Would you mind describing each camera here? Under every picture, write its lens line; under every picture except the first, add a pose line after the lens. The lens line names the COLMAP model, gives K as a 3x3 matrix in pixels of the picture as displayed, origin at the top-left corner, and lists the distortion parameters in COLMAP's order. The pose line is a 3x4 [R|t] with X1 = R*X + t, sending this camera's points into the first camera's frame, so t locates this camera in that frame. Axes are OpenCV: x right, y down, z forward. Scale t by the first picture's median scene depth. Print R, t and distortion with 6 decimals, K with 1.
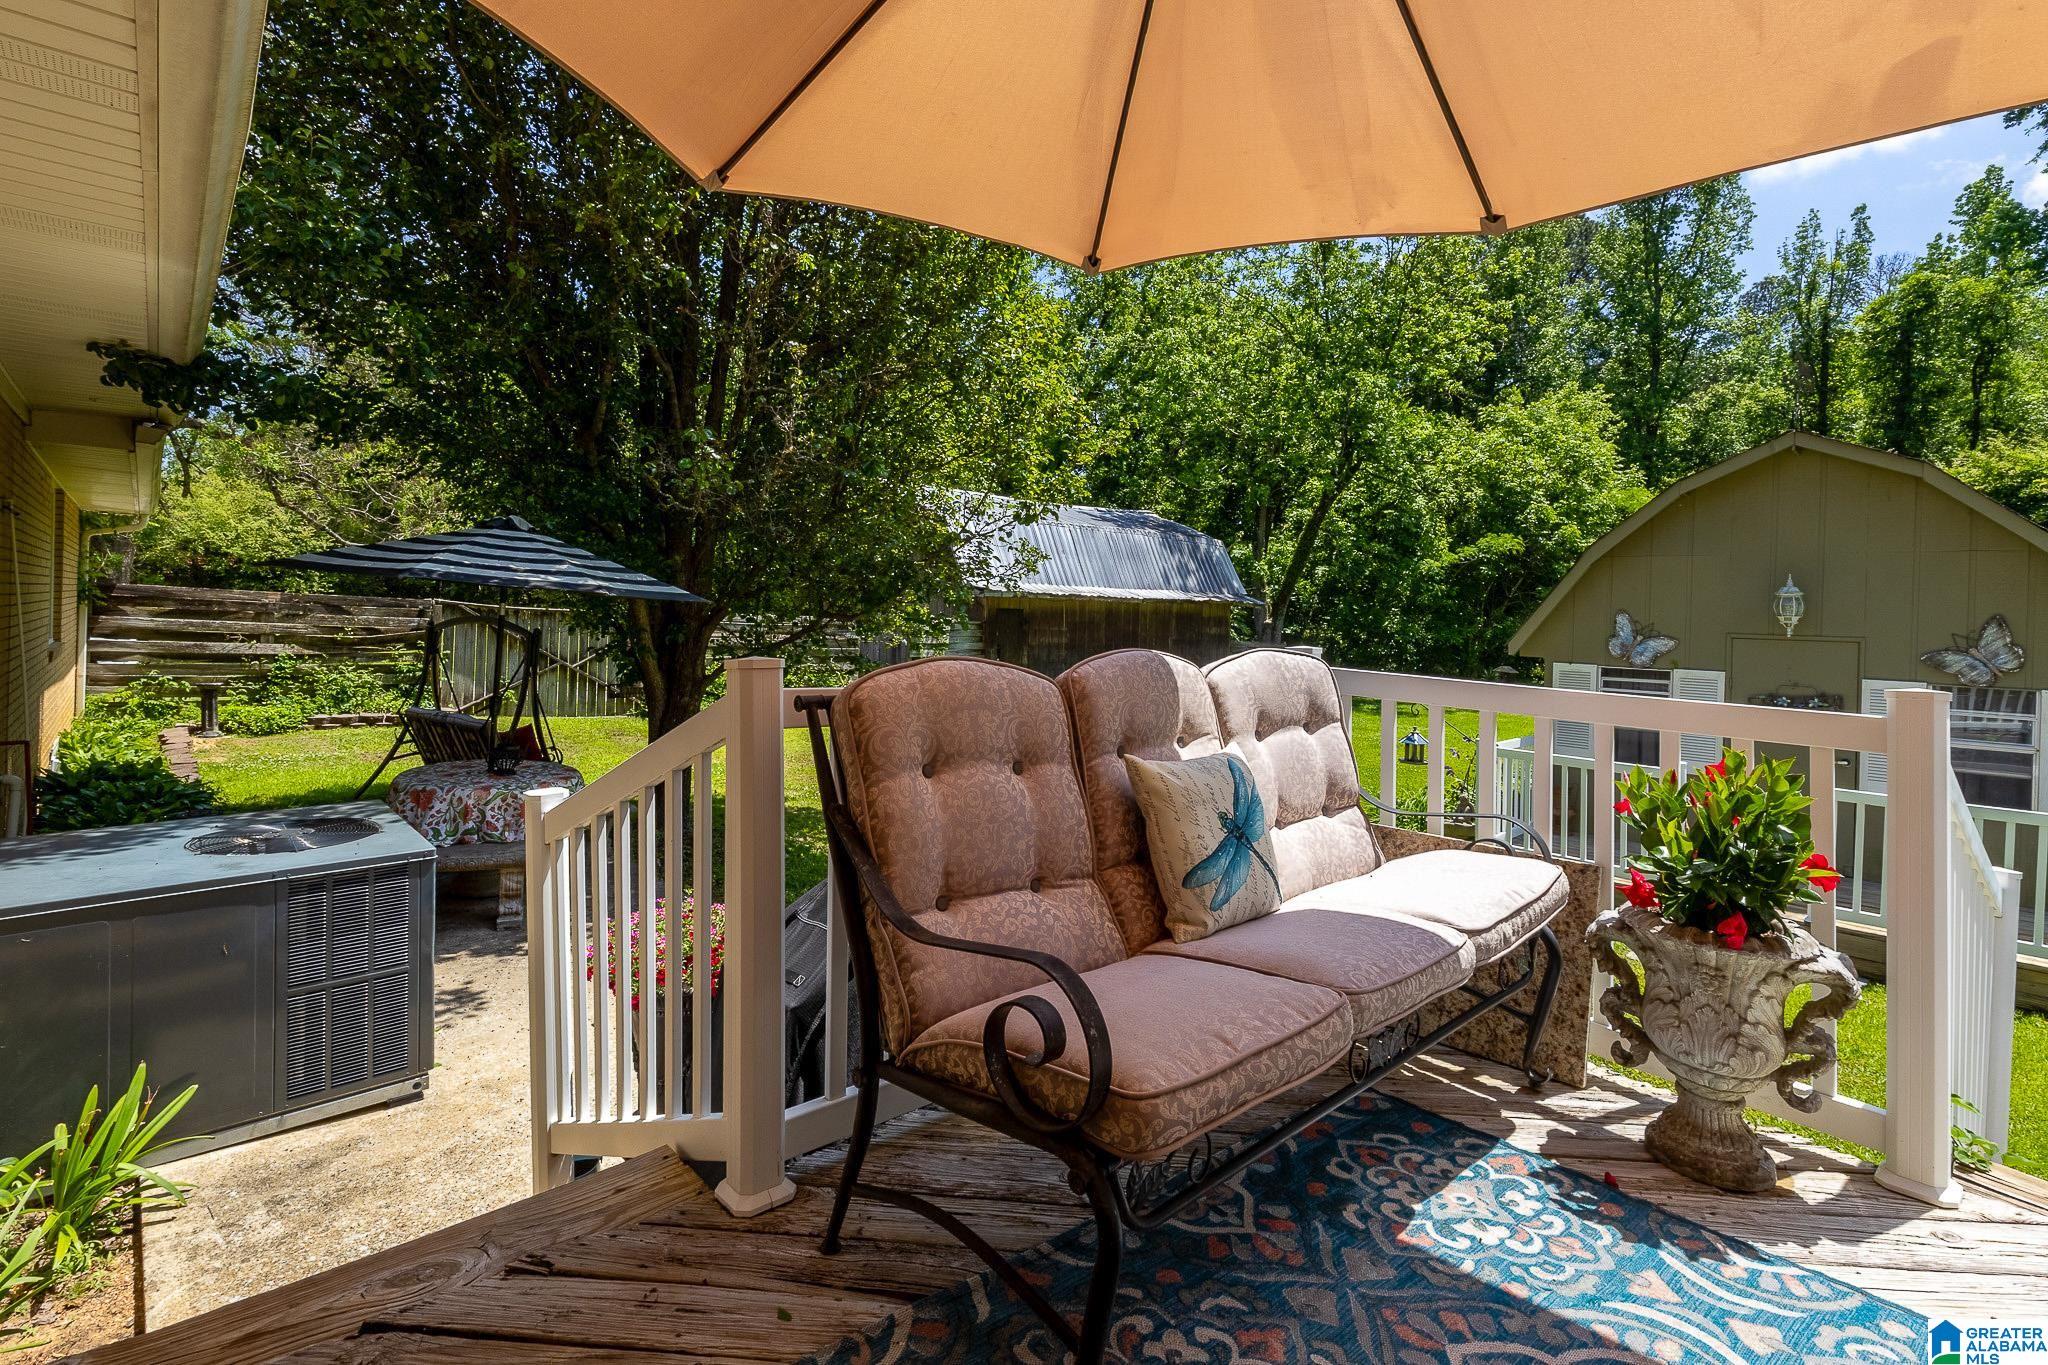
lens RADIAL K [[985.6, 0, 1025.2], [0, 985.6, 608.8], [0, 0, 1]] dist [0.009184, 0.000432]
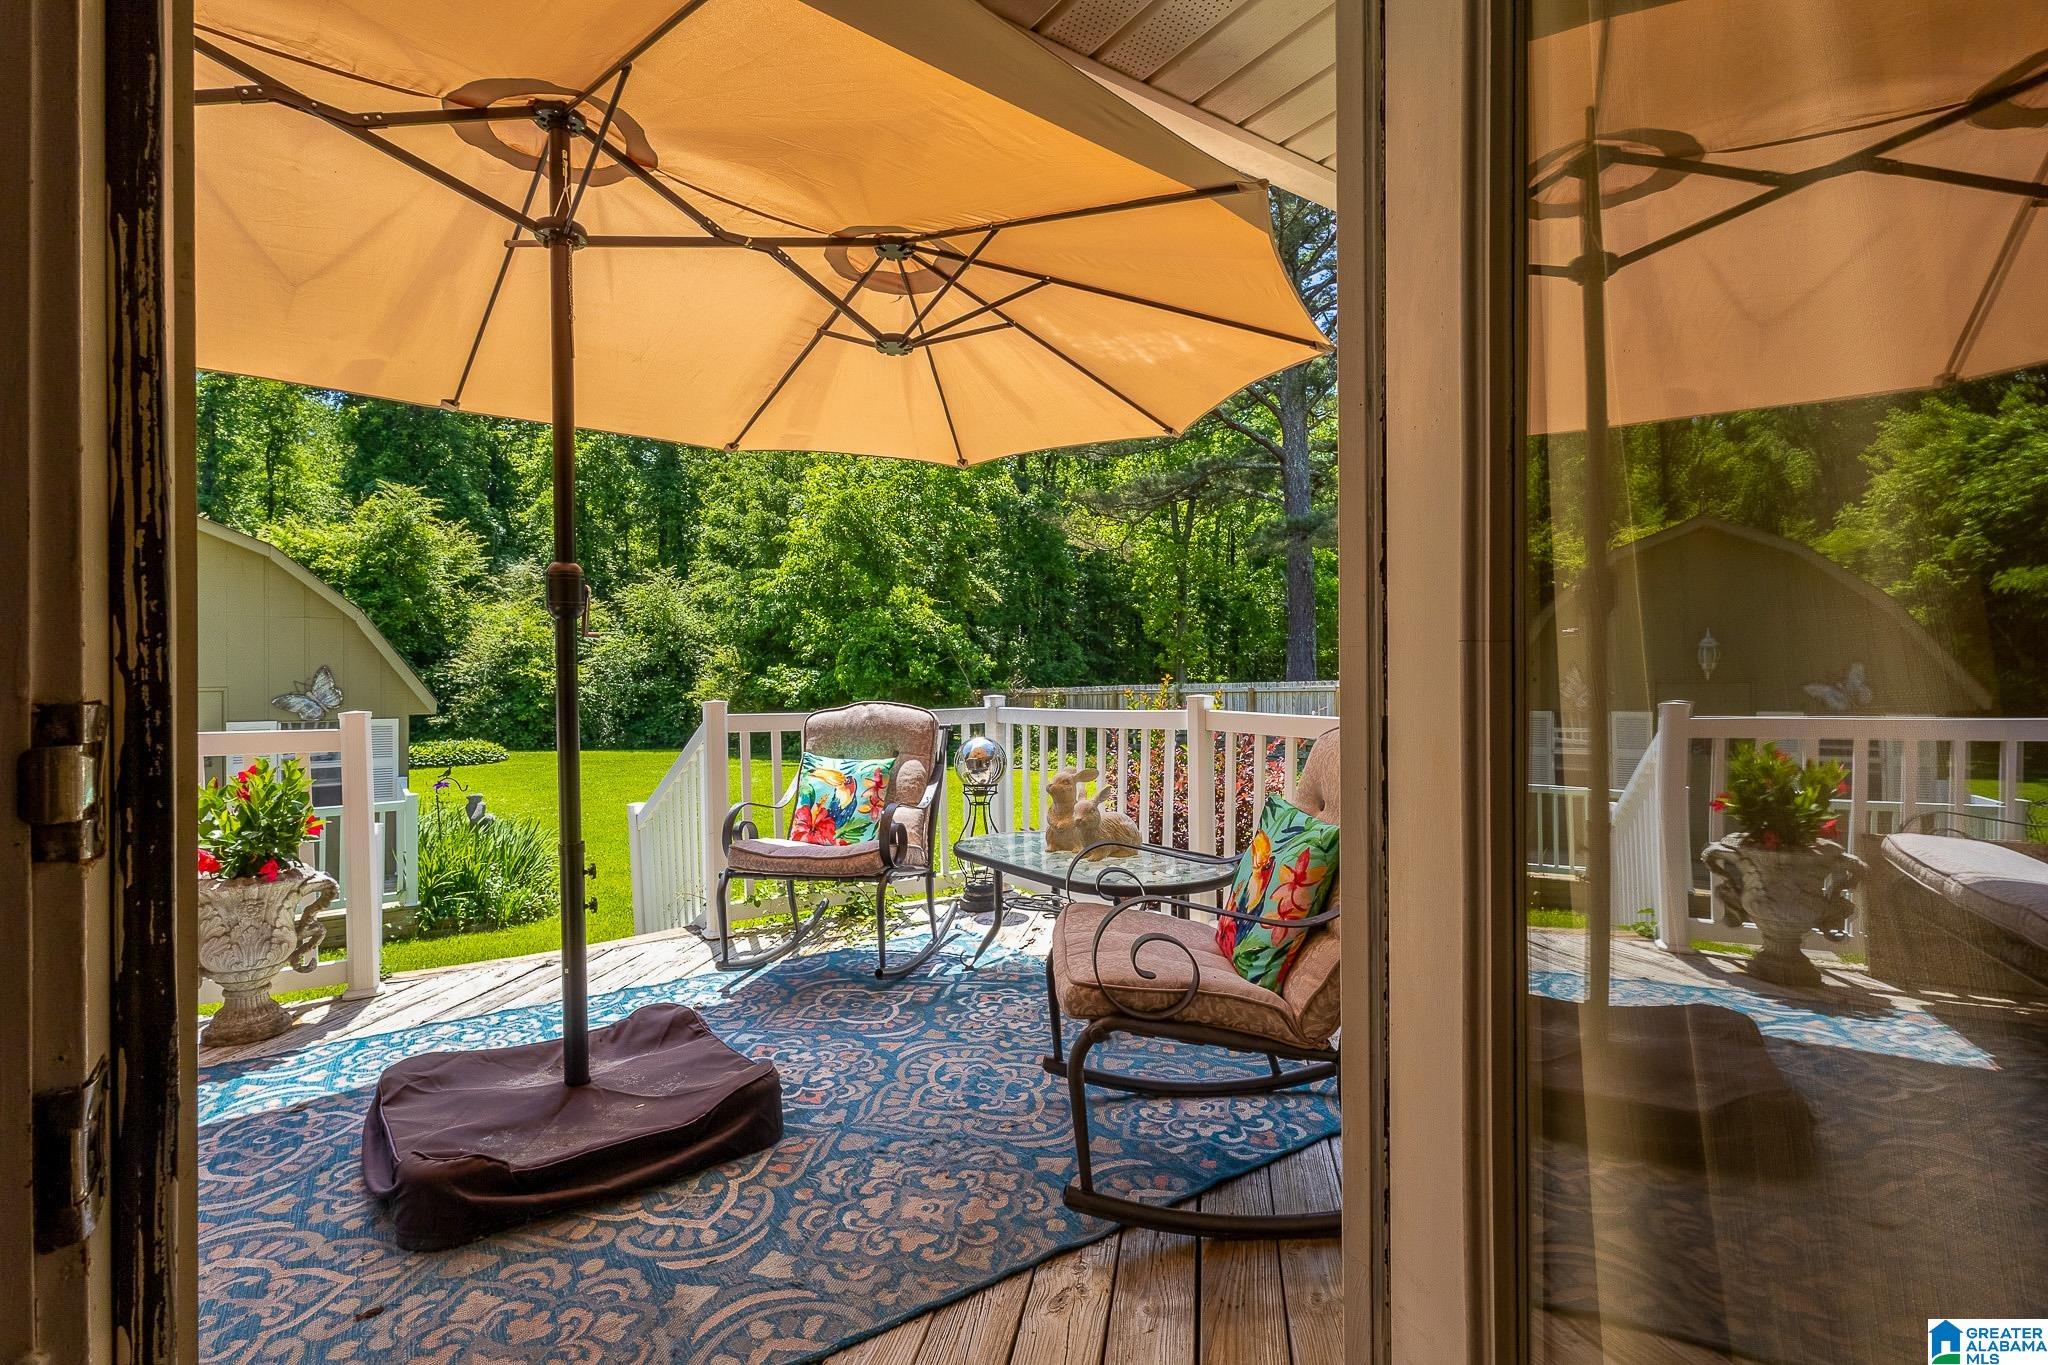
lens RADIAL K [[956.2, 0, 1024.0], [0, 956.2, 682.5], [0, 0, 1]] dist [-0.002088, -0.000320]
pose [[0.138402, -0.034862, 0.989762, -0.593550], [0.012295, 0.999364, 0.033481, -0.011703], [-0.990300, 0.007535, 0.138742, -0.391913]]
